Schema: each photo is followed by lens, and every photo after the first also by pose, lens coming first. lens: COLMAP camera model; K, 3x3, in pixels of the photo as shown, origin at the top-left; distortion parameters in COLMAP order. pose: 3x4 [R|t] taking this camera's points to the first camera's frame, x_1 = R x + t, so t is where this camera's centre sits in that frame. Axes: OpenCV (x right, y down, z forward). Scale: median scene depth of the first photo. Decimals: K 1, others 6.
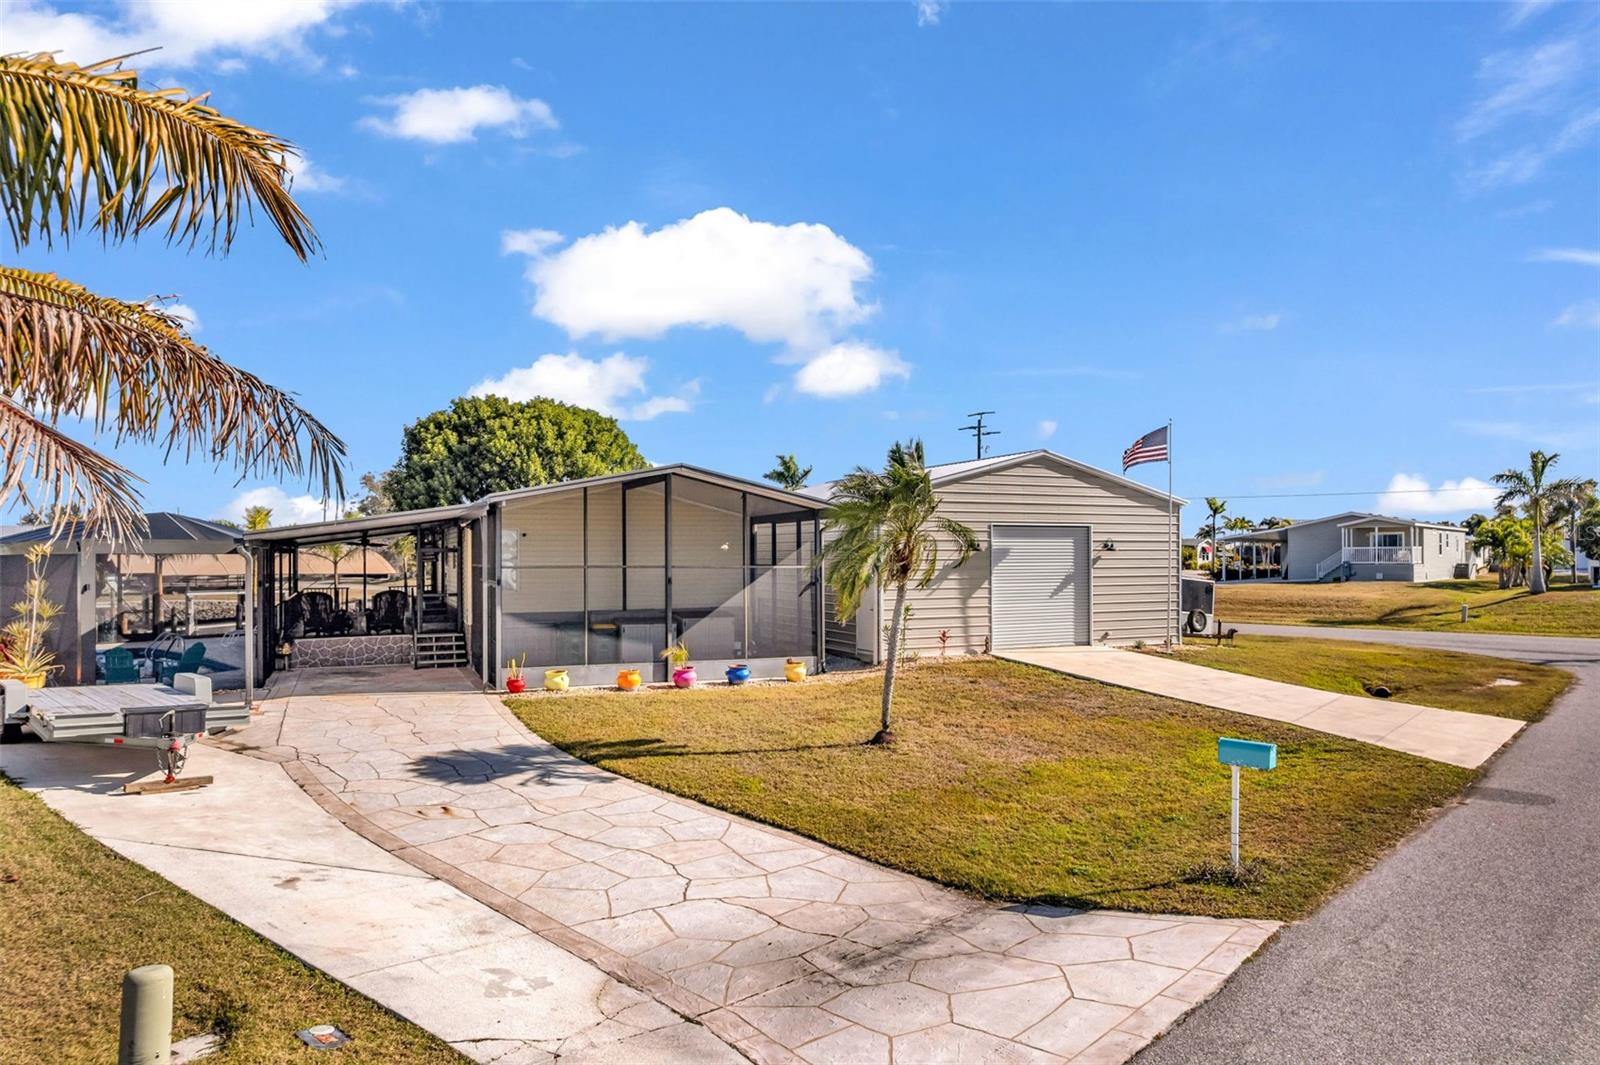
lens RADIAL K [[1027.6, 0, 813.2], [0, 1027.6, 540.4], [0, 0, 1]] dist [-0.076447, 0.067480]
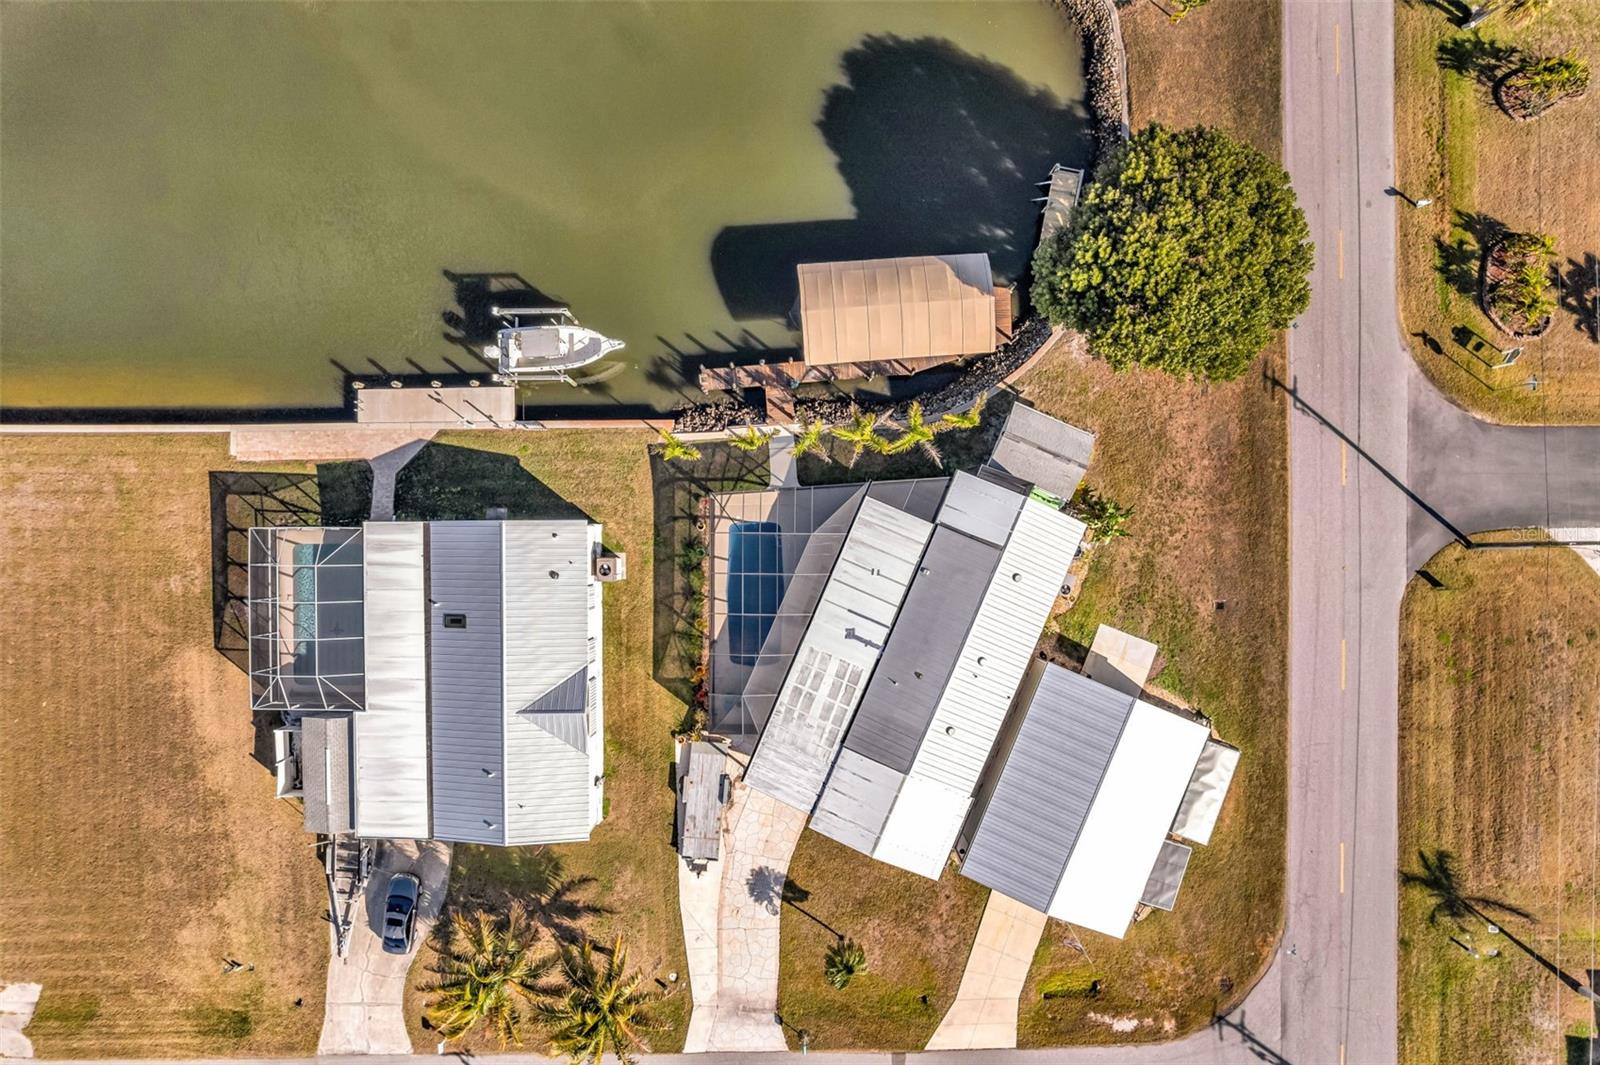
lens RADIAL K [[1027.6, 0, 813.2], [0, 1027.6, 540.4], [0, 0, 1]] dist [-0.076447, 0.067480]
pose [[0.675746, 0.737047, 0.011326, -0.886167], [0.004018, -0.019048, 0.999811, -2.757355], [0.737123, -0.675573, -0.015833, 1.511624]]
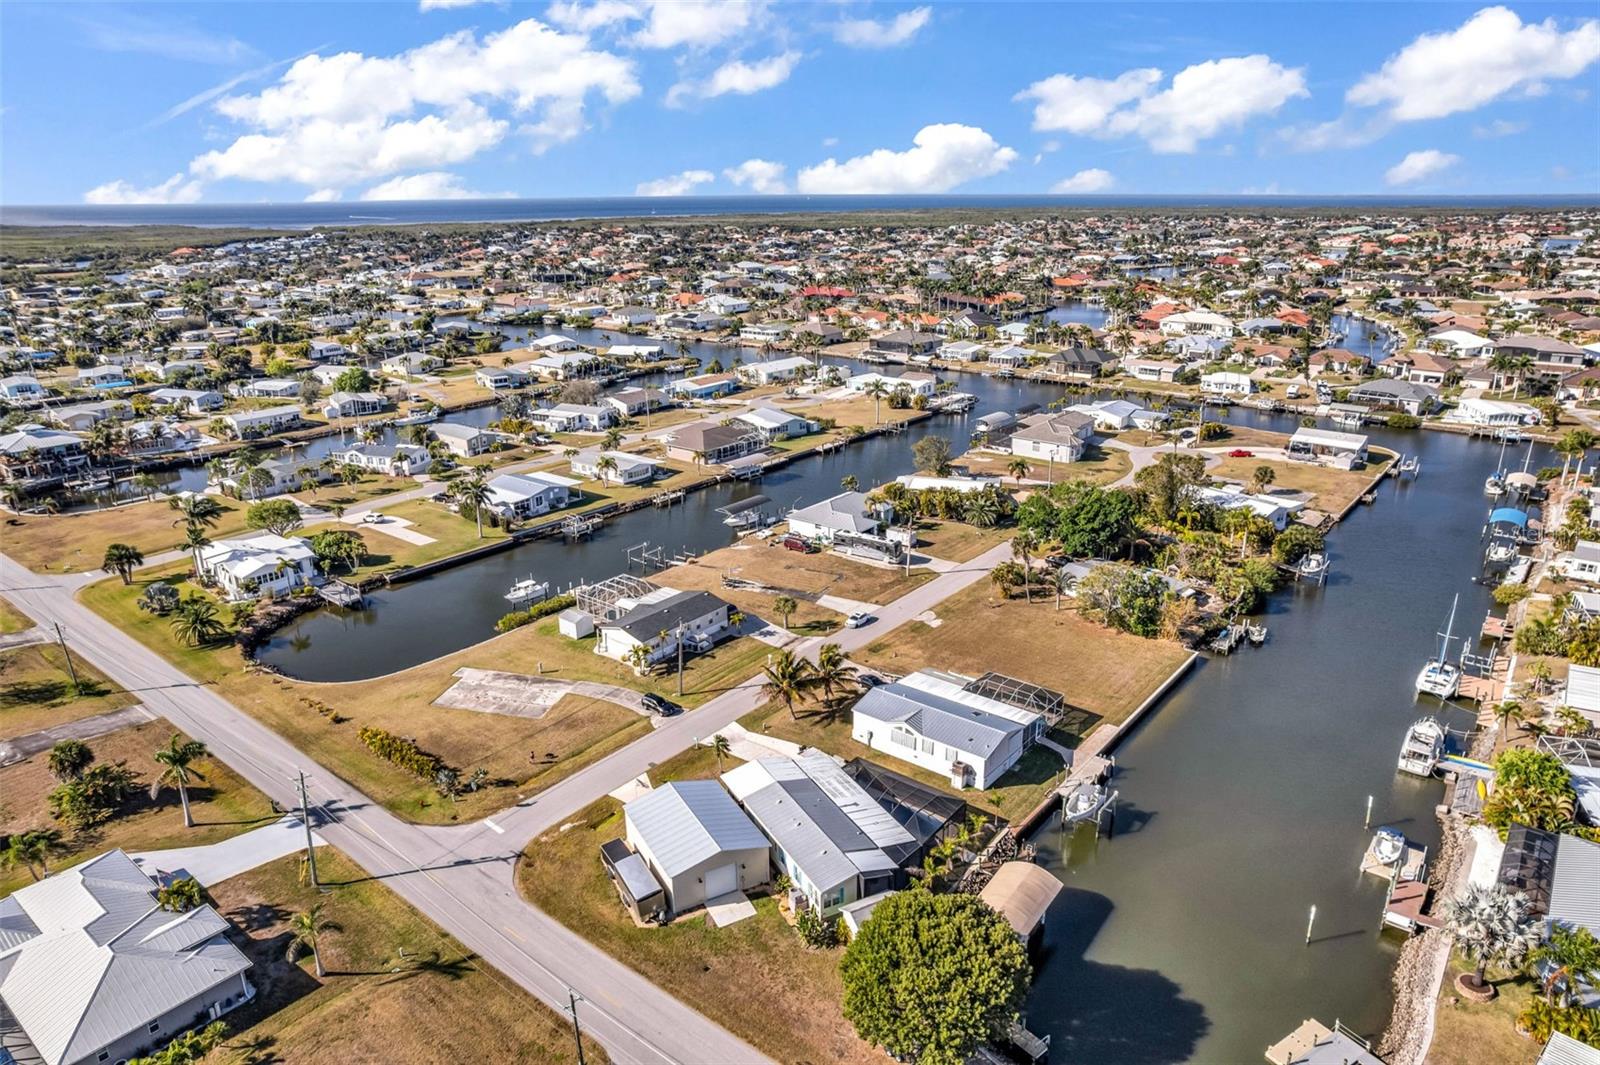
lens RADIAL K [[1027.6, 0, 813.2], [0, 1027.6, 540.4], [0, 0, 1]] dist [-0.076447, 0.067480]
pose [[-0.997878, 0.031743, -0.056852, -0.165738], [0.012439, 0.949969, 0.312095, -2.712340], [0.063914, 0.310726, -0.948348, 5.562673]]
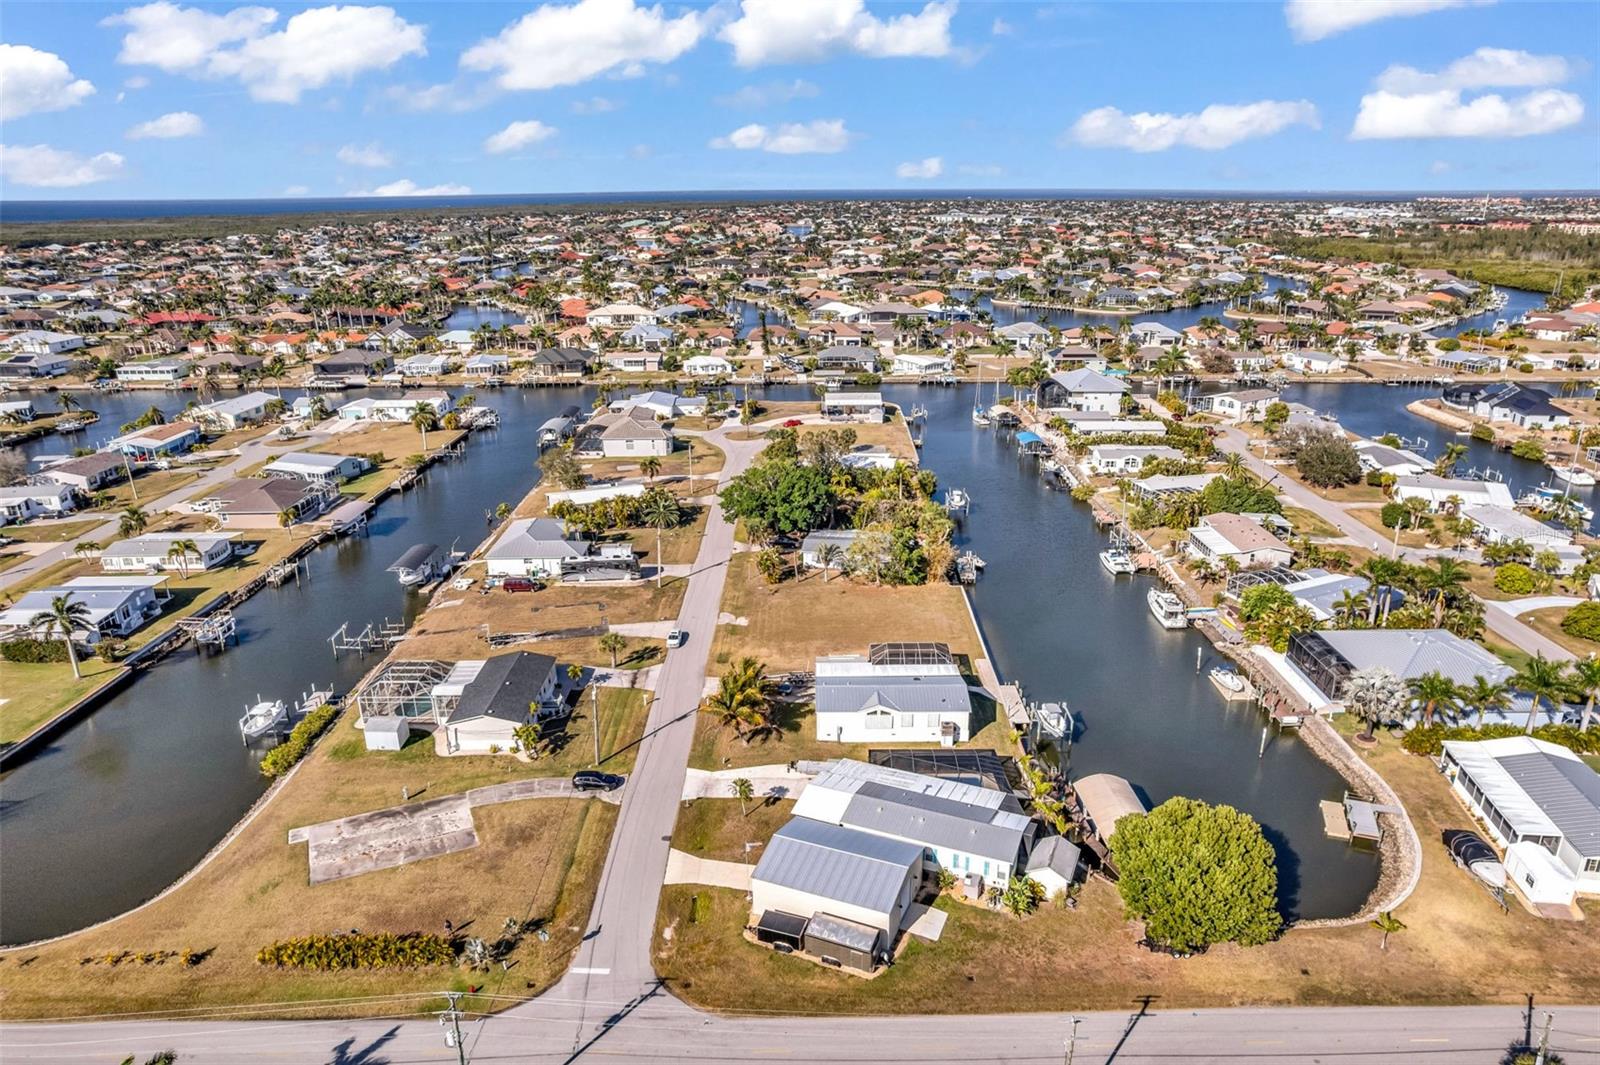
lens RADIAL K [[1027.6, 0, 813.2], [0, 1027.6, 540.4], [0, 0, 1]] dist [-0.076447, 0.067480]
pose [[-0.738648, 0.230030, -0.633629, 2.672500], [0.018975, 0.946698, 0.321564, -2.738087], [0.673824, 0.225500, -0.703641, 4.206522]]
